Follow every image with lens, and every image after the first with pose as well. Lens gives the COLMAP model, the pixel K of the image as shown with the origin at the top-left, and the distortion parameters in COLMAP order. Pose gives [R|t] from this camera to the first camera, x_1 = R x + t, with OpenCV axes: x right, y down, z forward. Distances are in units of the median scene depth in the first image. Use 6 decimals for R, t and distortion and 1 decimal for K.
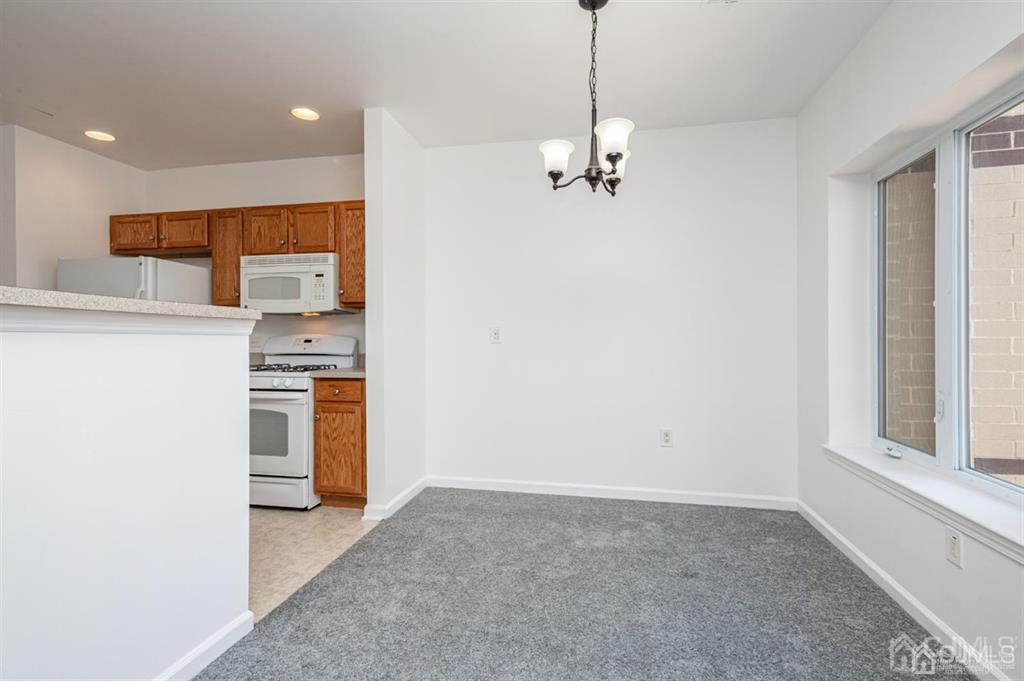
lens RADIAL K [[483.0, 0, 510.7], [0, 483.0, 340.3], [0, 0, 1]] dist [0.016263, -0.002550]
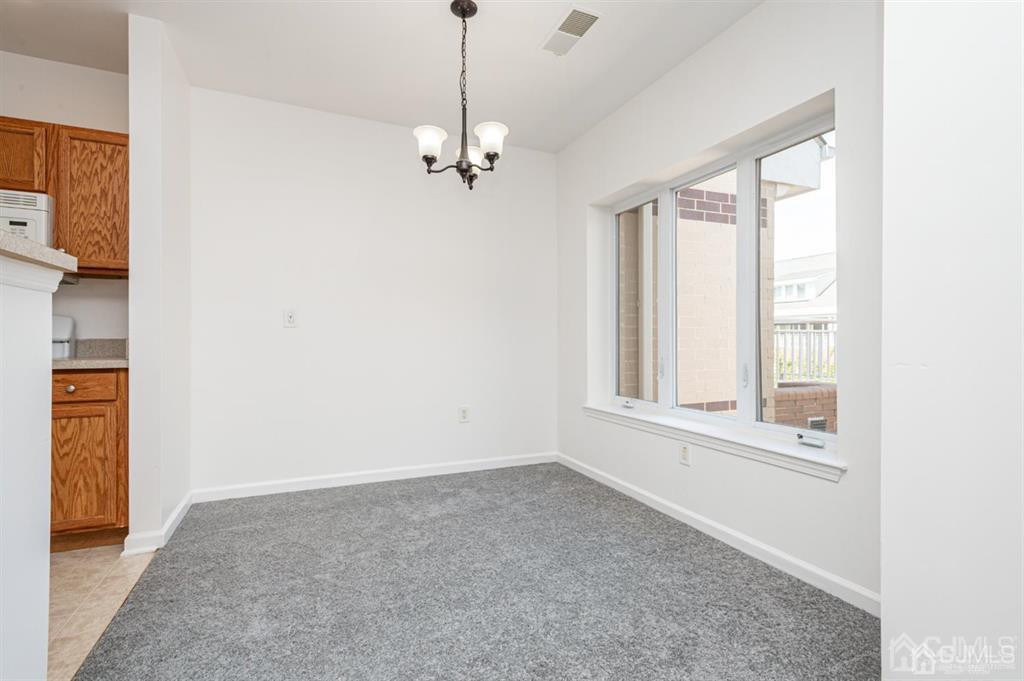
lens RADIAL K [[483.0, 0, 514.4], [0, 483.0, 335.5], [0, 0, 1]] dist [0.016263, -0.002550]
pose [[0.813754, 0.007692, 0.581158, -0.249234], [-0.001220, 0.999933, -0.011526, 0.035552], [-0.581208, 0.008670, 0.813709, 0.028798]]
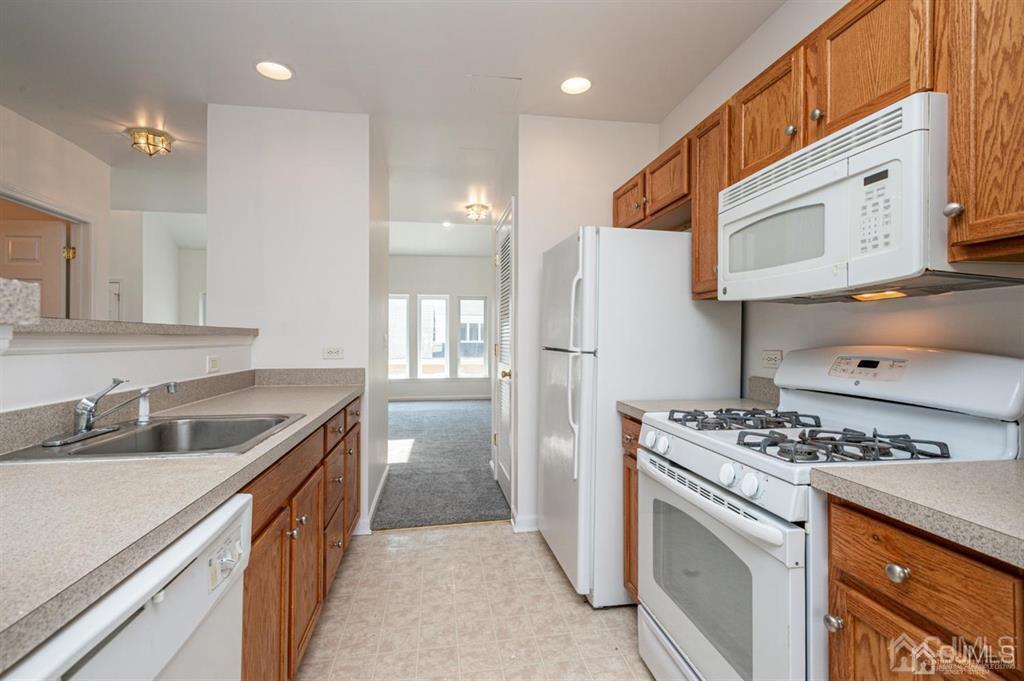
lens RADIAL K [[483.0, 0, 513.8], [0, 483.0, 334.9], [0, 0, 1]] dist [0.016263, -0.002550]
pose [[0.364458, -0.004747, -0.931208, -0.186671], [-0.004191, 0.999969, -0.006738, -0.022006], [0.931210, 0.006358, 0.364427, 0.707912]]
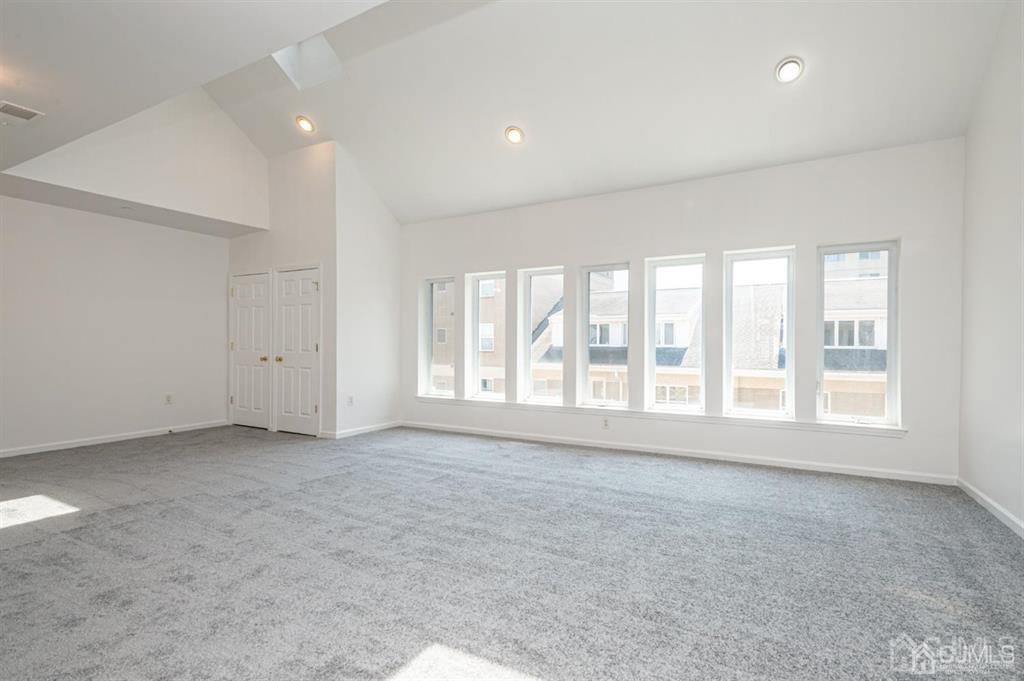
lens RADIAL K [[483.0, 0, 508.9], [0, 483.0, 345.6], [0, 0, 1]] dist [0.016263, -0.002550]
pose [[-0.306735, 0.005964, -0.951776, -1.531046], [-0.005111, 0.999956, 0.007913, -0.002220], [0.951781, 0.007291, -0.306691, 1.070550]]
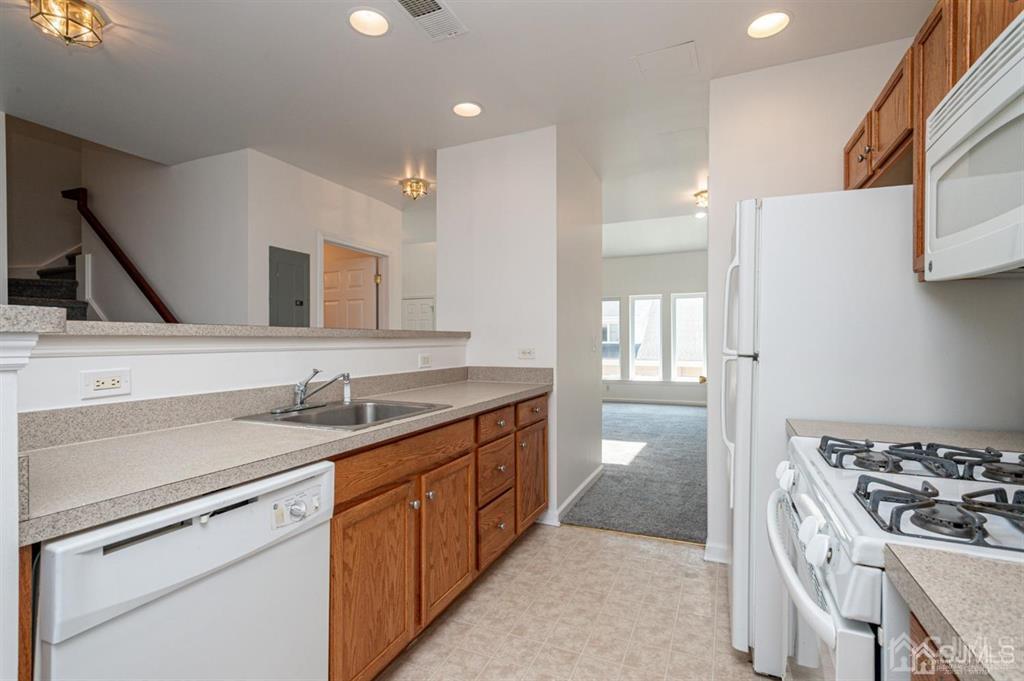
lens RADIAL K [[483.0, 0, 508.9], [0, 483.0, 341.2], [0, 0, 1]] dist [0.016263, -0.002550]
pose [[-0.211245, 0.004810, -0.977421, -0.183119], [0.000531, 0.999988, 0.004807, -0.022130], [0.977433, 0.000496, -0.211245, 0.908083]]
